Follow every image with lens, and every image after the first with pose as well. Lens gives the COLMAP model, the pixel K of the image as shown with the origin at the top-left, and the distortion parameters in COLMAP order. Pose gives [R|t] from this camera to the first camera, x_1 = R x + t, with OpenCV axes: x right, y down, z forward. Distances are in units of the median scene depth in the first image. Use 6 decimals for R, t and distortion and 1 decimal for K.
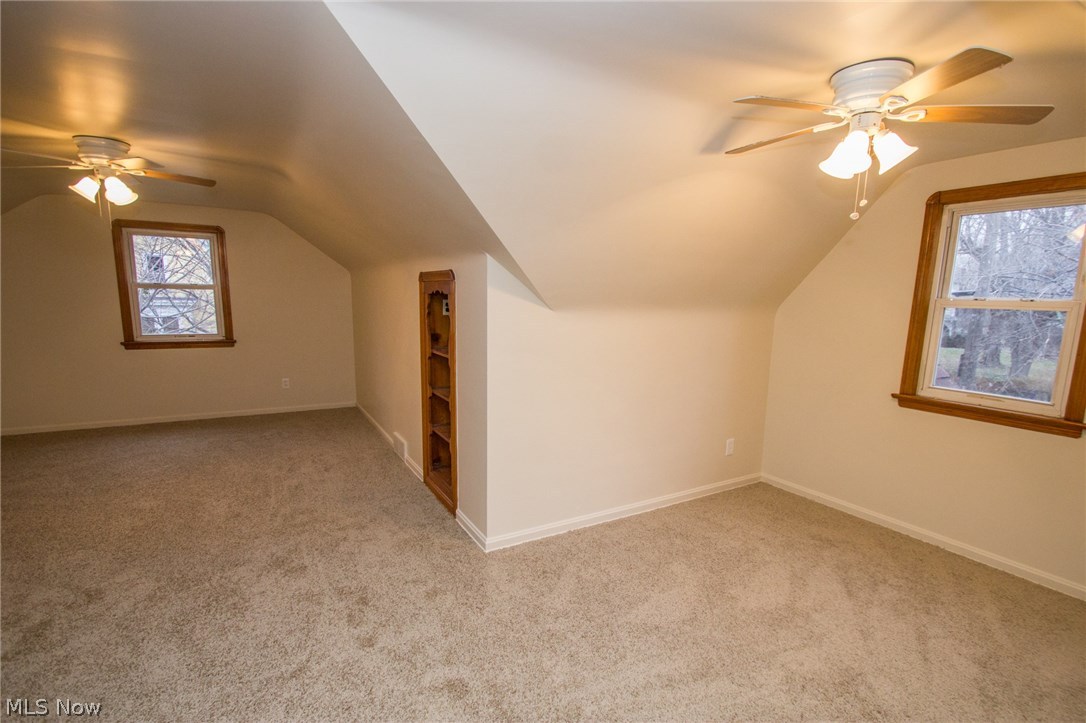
lens RADIAL K [[503.5, 0, 552.6], [0, 503.5, 383.9], [0, 0, 1]] dist [0.013595, -0.017556]
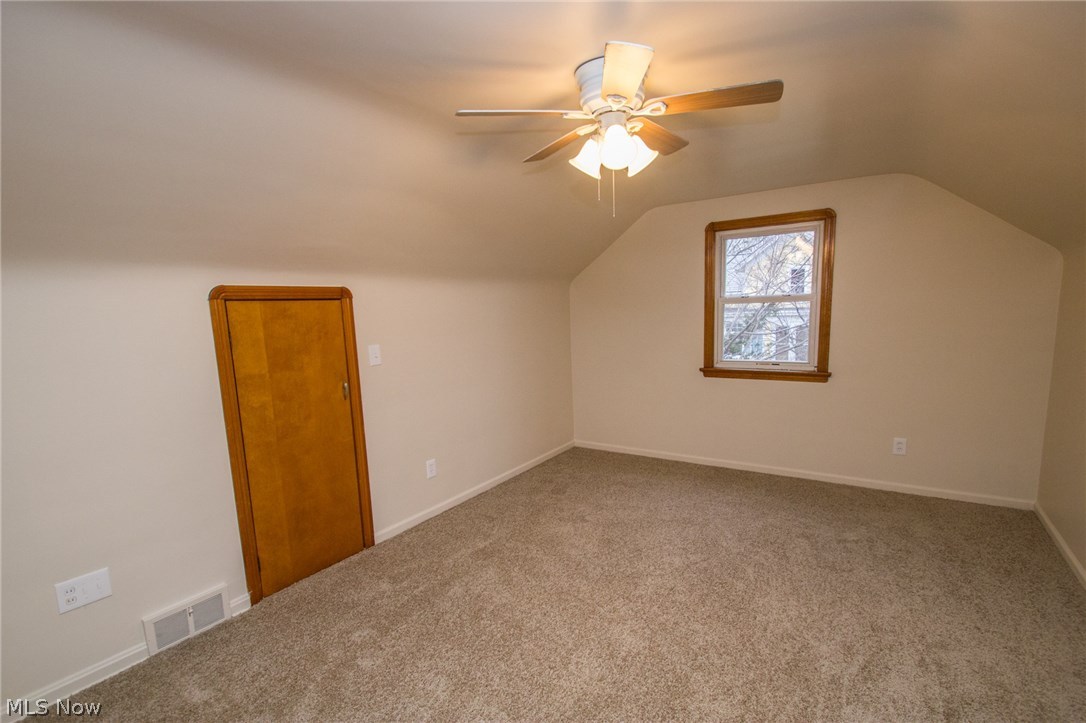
lens RADIAL K [[503.5, 0, 552.6], [0, 503.5, 383.9], [0, 0, 1]] dist [0.013595, -0.017556]
pose [[0.436458, 0.099615, -0.894193, -0.194021], [-0.108511, 0.992425, 0.057594, -0.076657], [0.893157, 0.071893, 0.443961, 0.390986]]
